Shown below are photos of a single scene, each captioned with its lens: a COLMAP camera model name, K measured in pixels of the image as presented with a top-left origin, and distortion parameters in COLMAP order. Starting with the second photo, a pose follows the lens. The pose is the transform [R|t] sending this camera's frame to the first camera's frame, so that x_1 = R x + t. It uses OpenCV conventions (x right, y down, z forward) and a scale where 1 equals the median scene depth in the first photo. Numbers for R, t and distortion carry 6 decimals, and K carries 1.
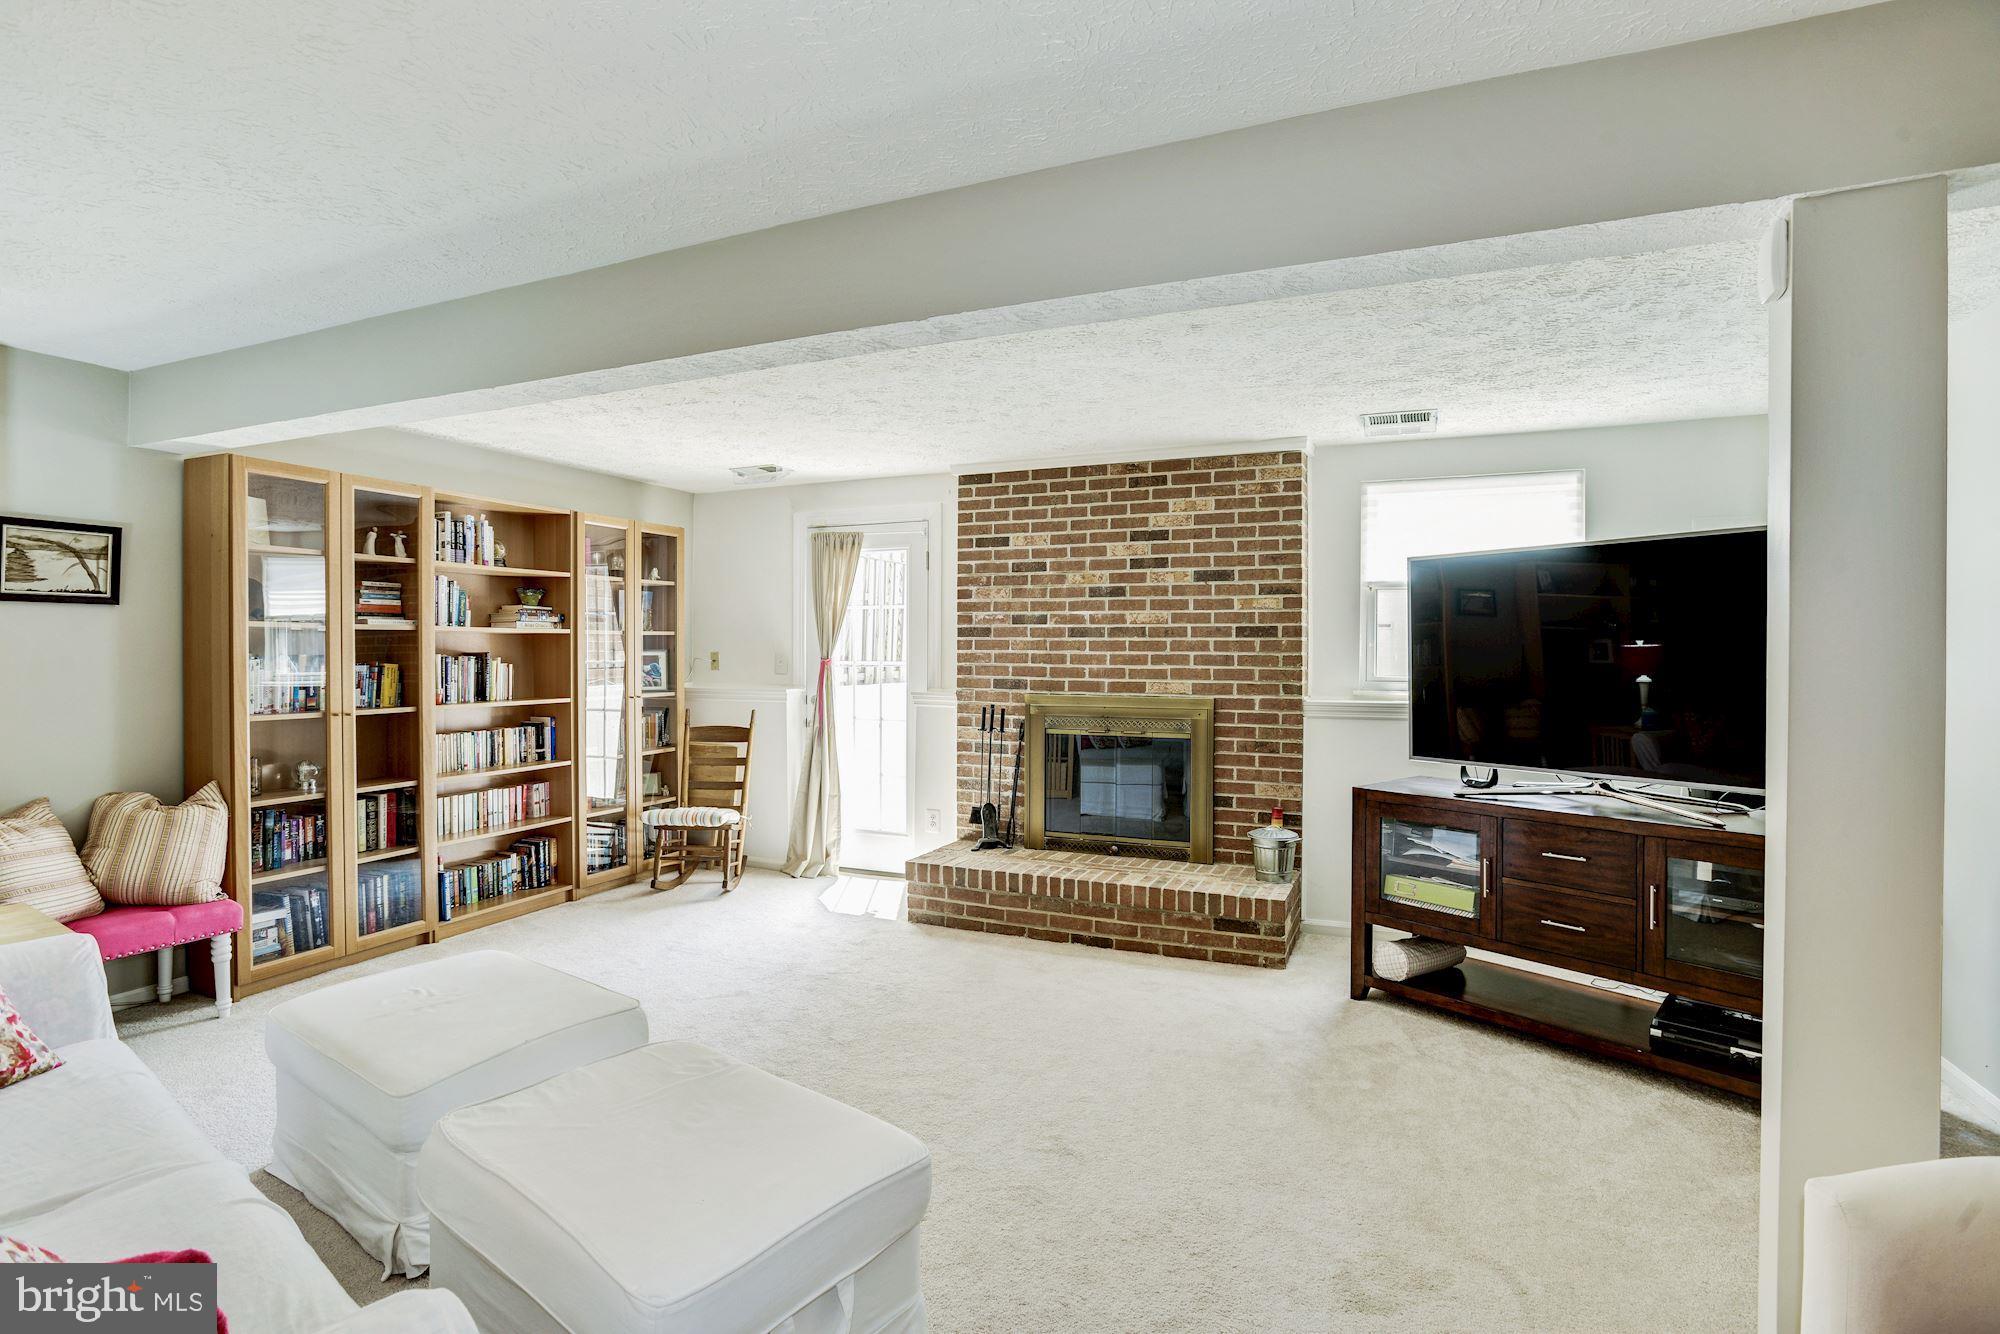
lens RADIAL K [[976.5, 0, 1000.0], [0, 976.5, 667.0], [0, 0, 1]] dist [-0.050620, 0.031666]
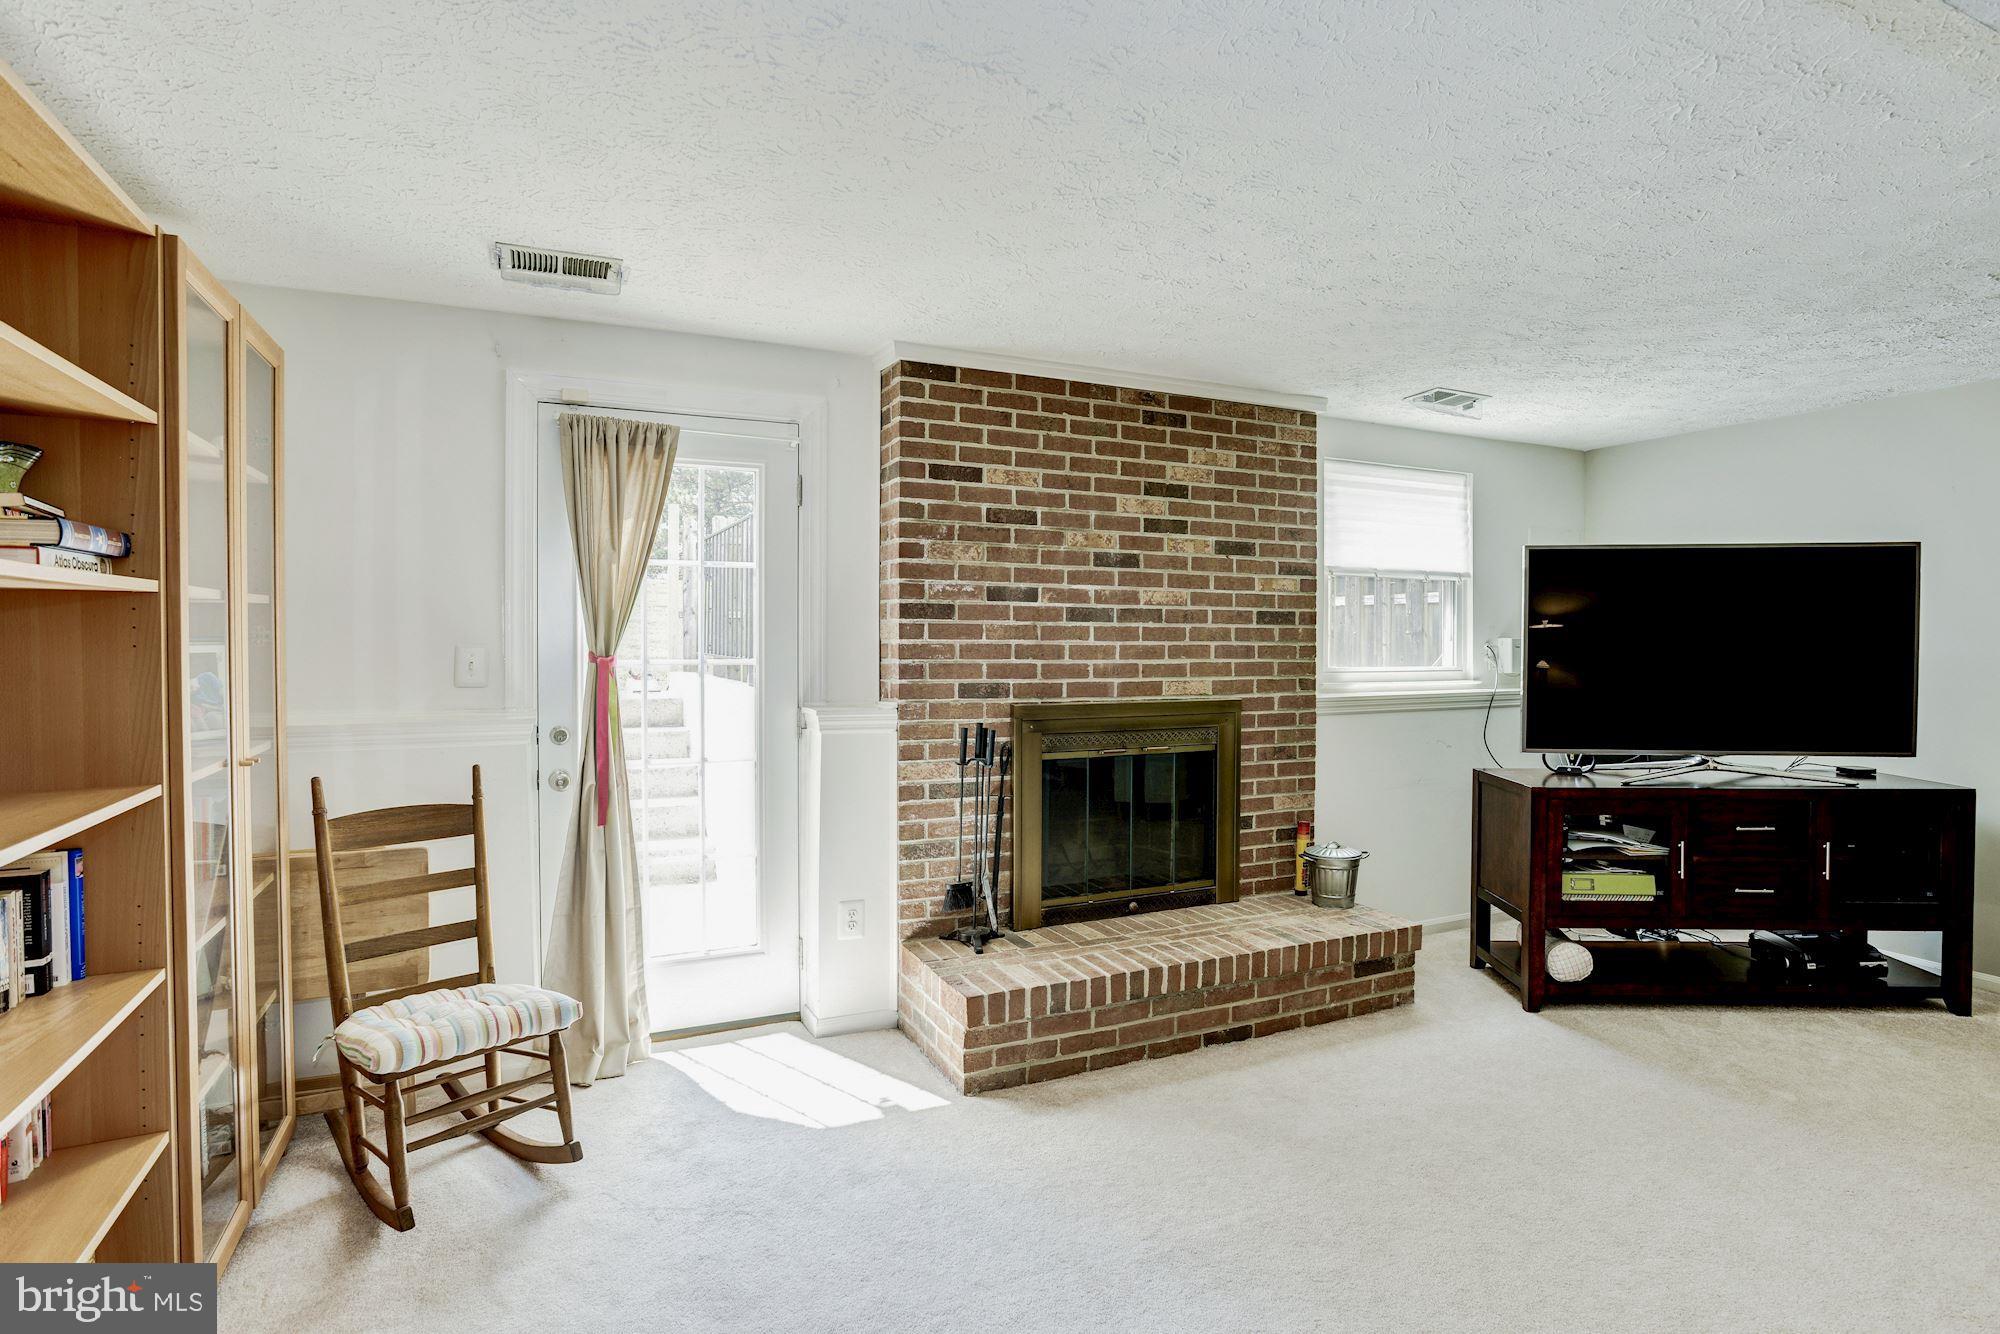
lens RADIAL K [[997.3, 0, 1000.0], [0, 997.3, 667.0], [0, 0, 1]] dist [-0.054996, 0.034346]
pose [[0.665684, -0.018668, 0.746000, -0.515826], [0.014118, 0.999823, 0.012422, -0.007169], [-0.746100, 0.002263, 0.665830, 0.571330]]
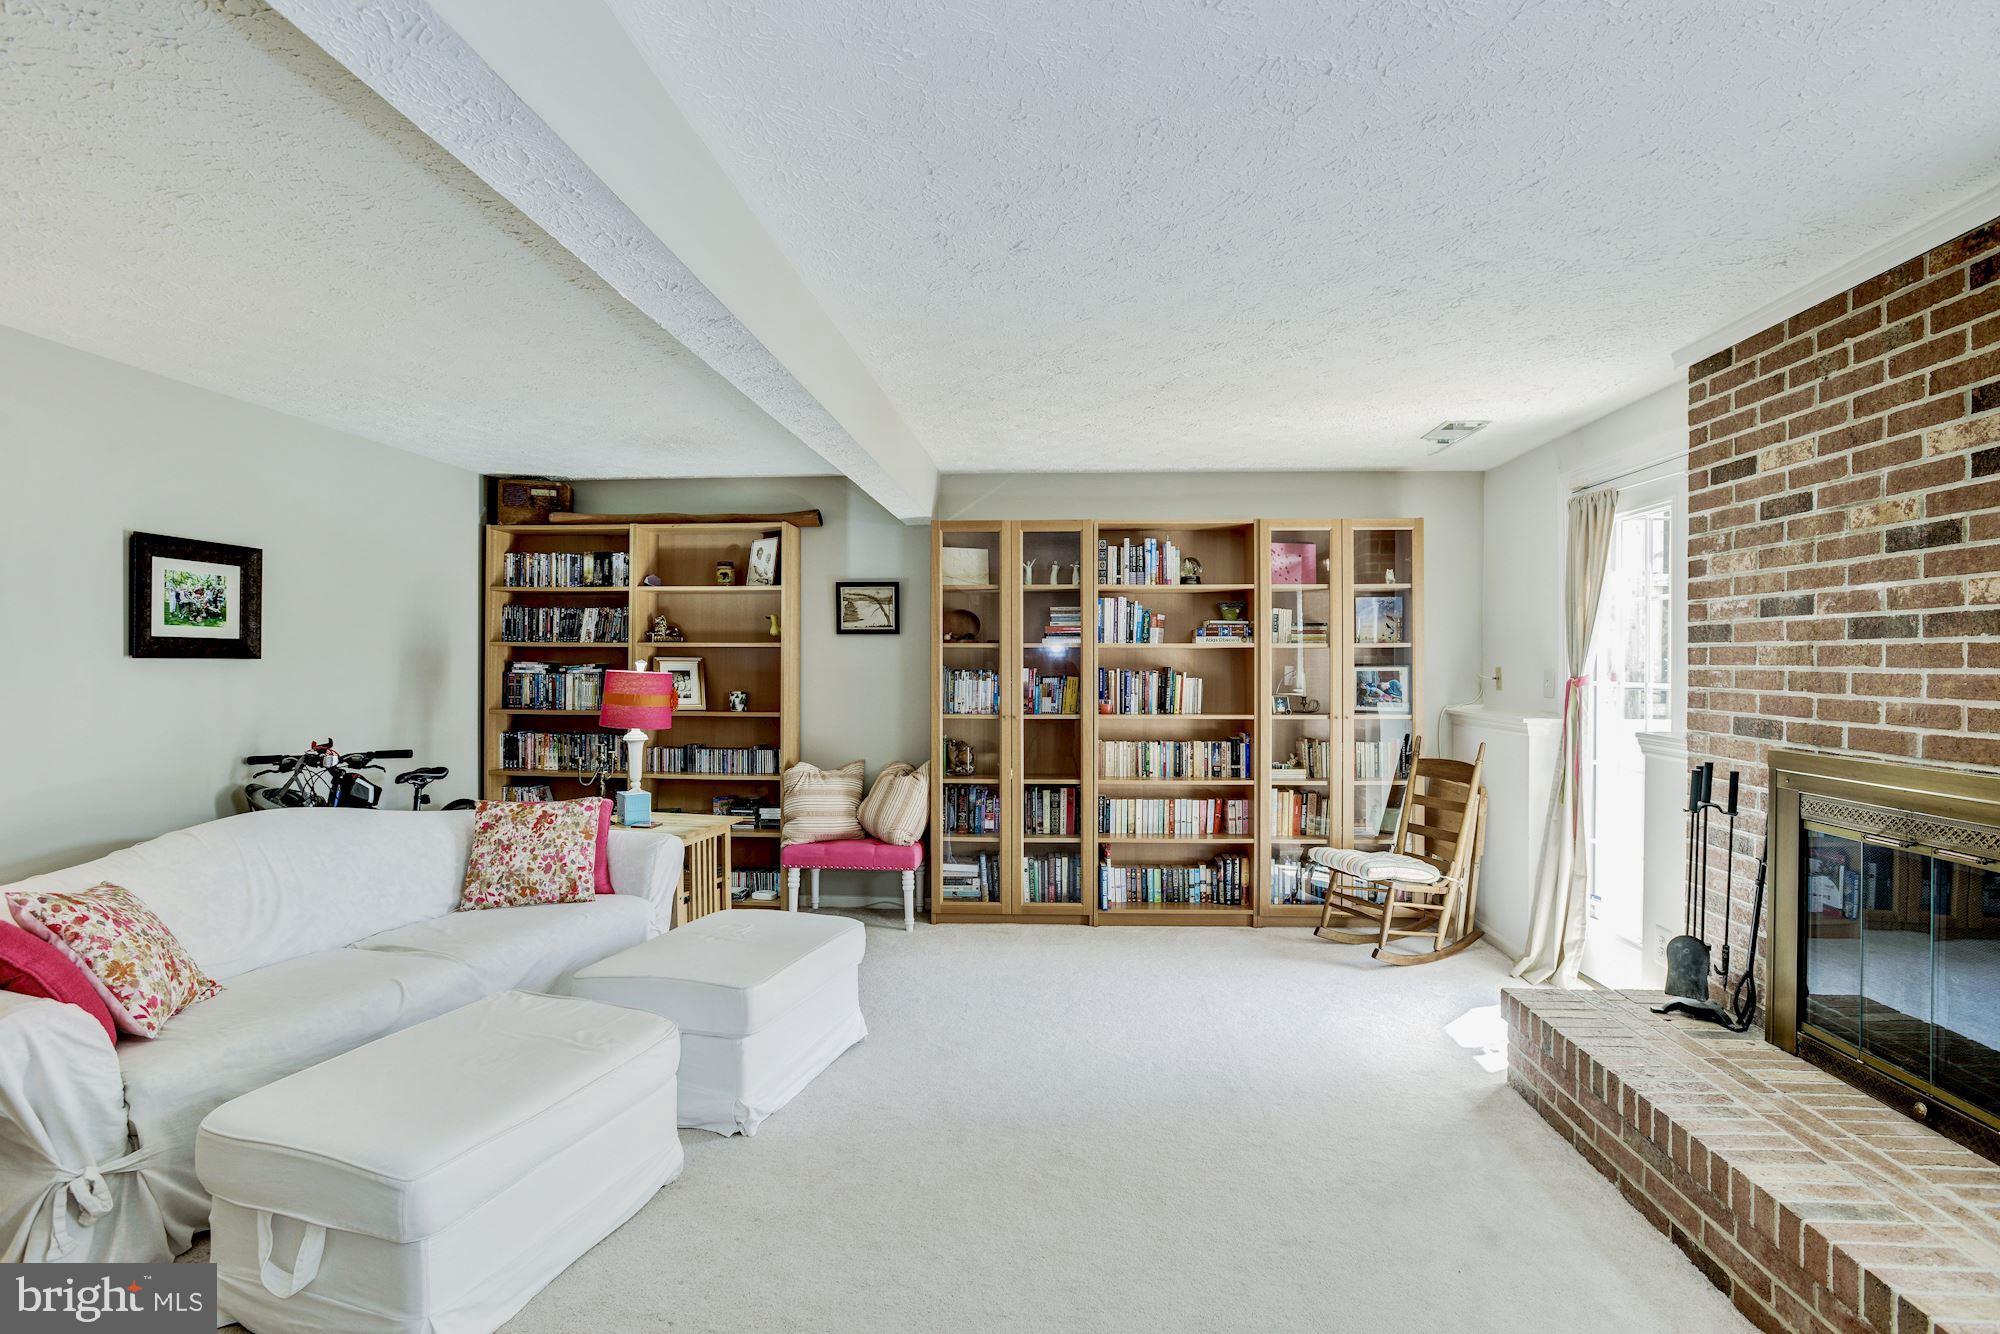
lens RADIAL K [[976.5, 0, 1000.0], [0, 976.5, 667.0], [0, 0, 1]] dist [-0.050620, 0.031666]
pose [[0.336483, 0.001947, -0.941688, 0.388479], [-0.016059, 0.999864, -0.003671, -0.007988], [0.941553, 0.016358, 0.336468, 0.452462]]
